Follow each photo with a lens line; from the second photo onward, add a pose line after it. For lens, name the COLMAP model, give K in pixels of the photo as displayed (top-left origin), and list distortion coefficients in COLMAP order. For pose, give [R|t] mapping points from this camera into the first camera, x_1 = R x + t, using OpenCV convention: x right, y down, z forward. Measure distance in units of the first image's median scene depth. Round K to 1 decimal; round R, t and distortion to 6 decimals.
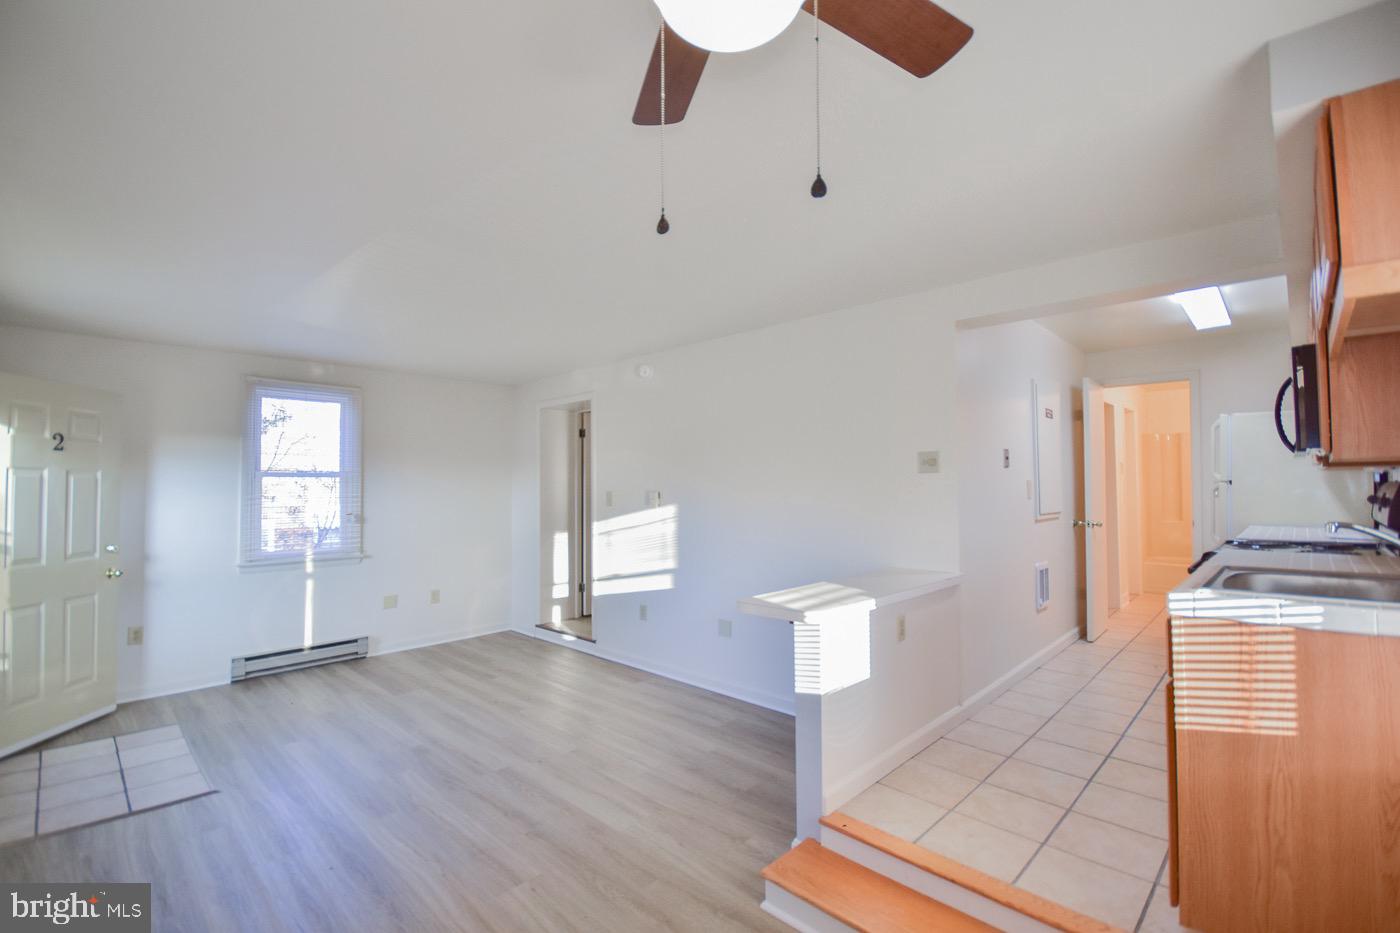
lens RADIAL K [[618.7, 0, 702.1], [0, 618.7, 472.5], [0, 0, 1]] dist [0.016509, -0.016611]
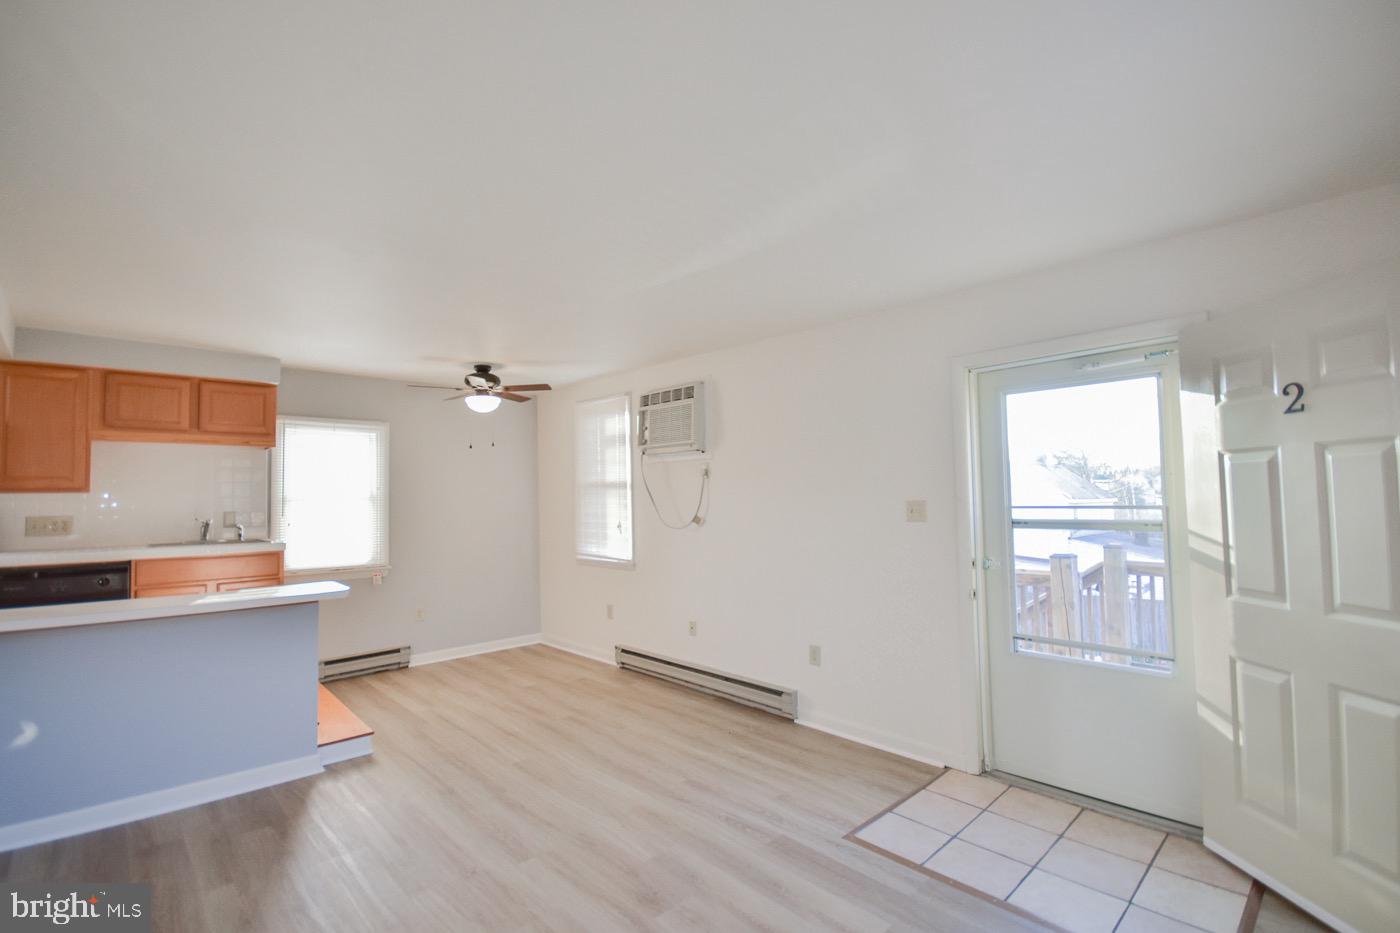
lens RADIAL K [[618.7, 0, 702.1], [0, 618.7, 472.5], [0, 0, 1]] dist [0.016509, -0.016611]
pose [[-0.998823, 0.025530, 0.041248, -0.487341], [0.022819, 0.997629, -0.064927, 0.041250], [-0.042808, -0.063910, -0.997037, 1.490018]]
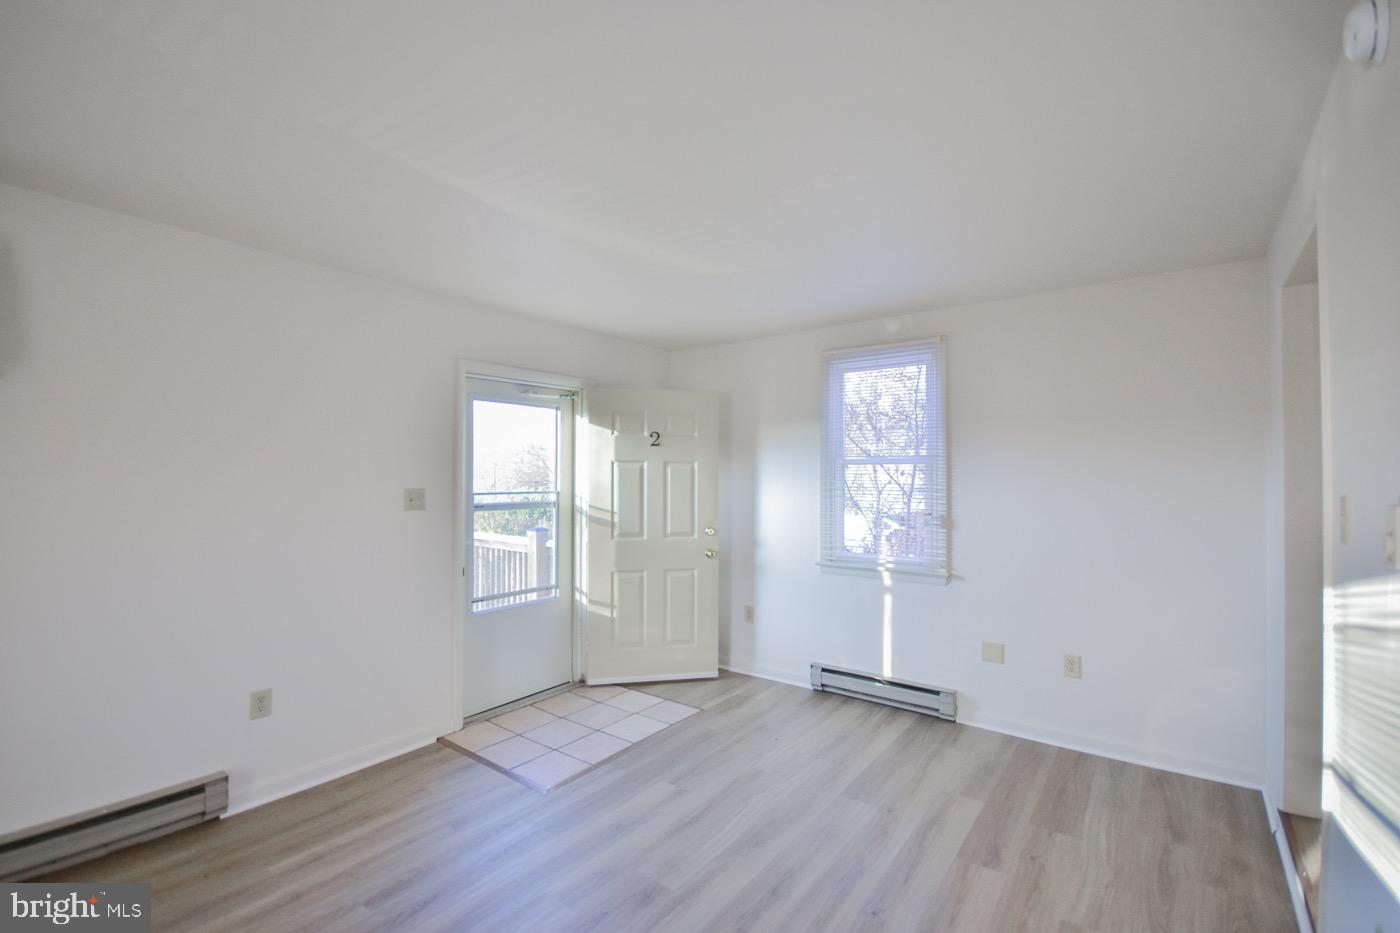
lens RADIAL K [[609.3, 0, 696.1], [0, 609.3, 470.2], [0, 0, 1]] dist [-0.020231, -0.000296]
pose [[0.110403, -0.005693, -0.993871, 0.140798], [0.022522, 0.999741, -0.003225, 0.016220], [0.993632, -0.022028, 0.110503, 0.888449]]
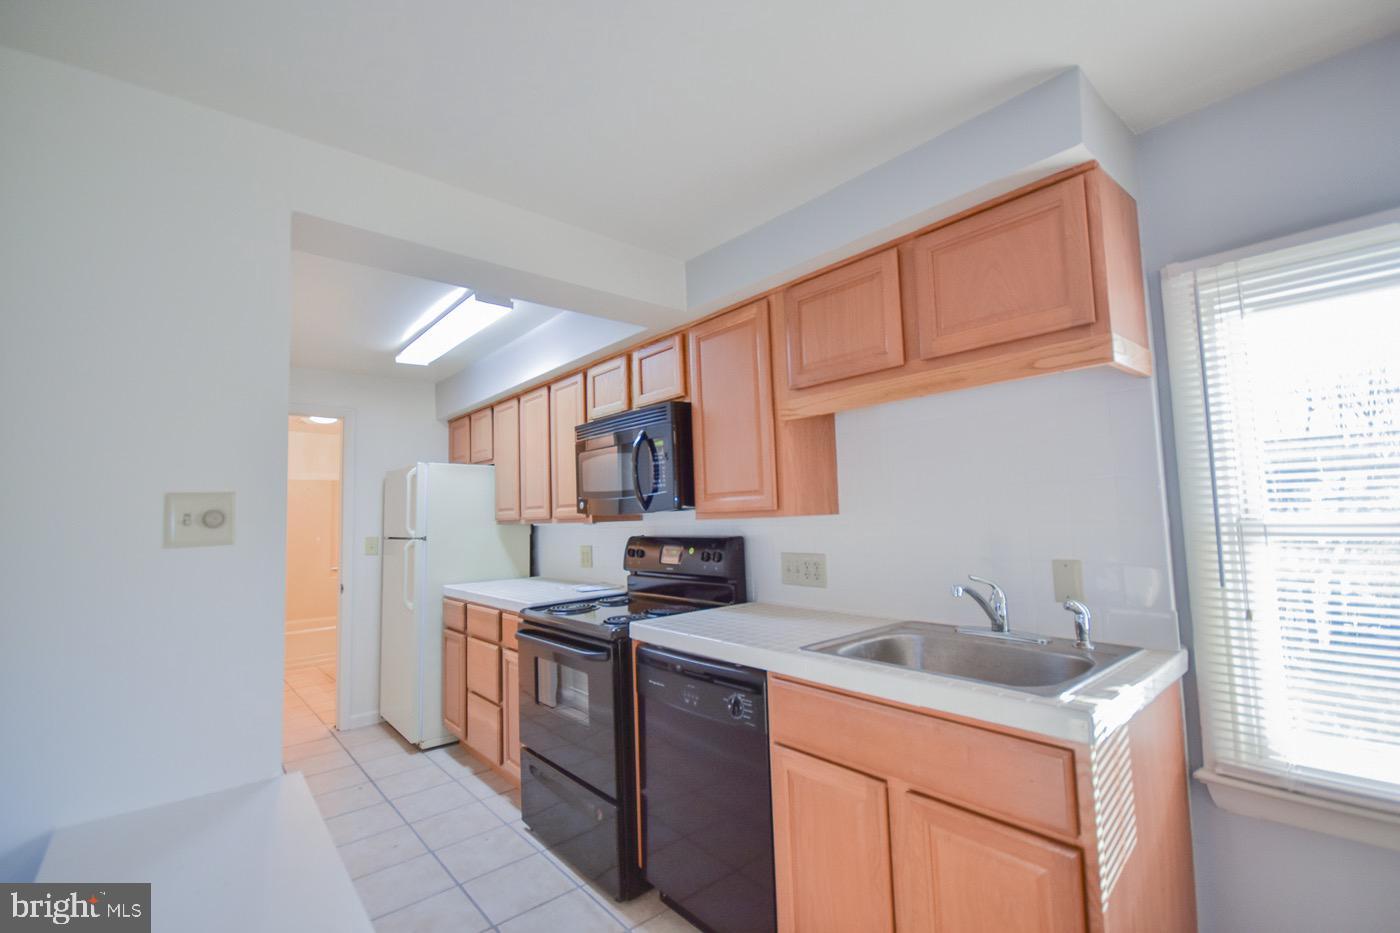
lens RADIAL K [[618.7, 0, 702.1], [0, 618.7, 472.5], [0, 0, 1]] dist [0.016509, -0.016611]
pose [[0.080494, 0.074451, 0.993971, 0.001147], [0.005623, 0.997157, -0.075145, -0.012558], [-0.996739, 0.011638, 0.079847, 0.558645]]
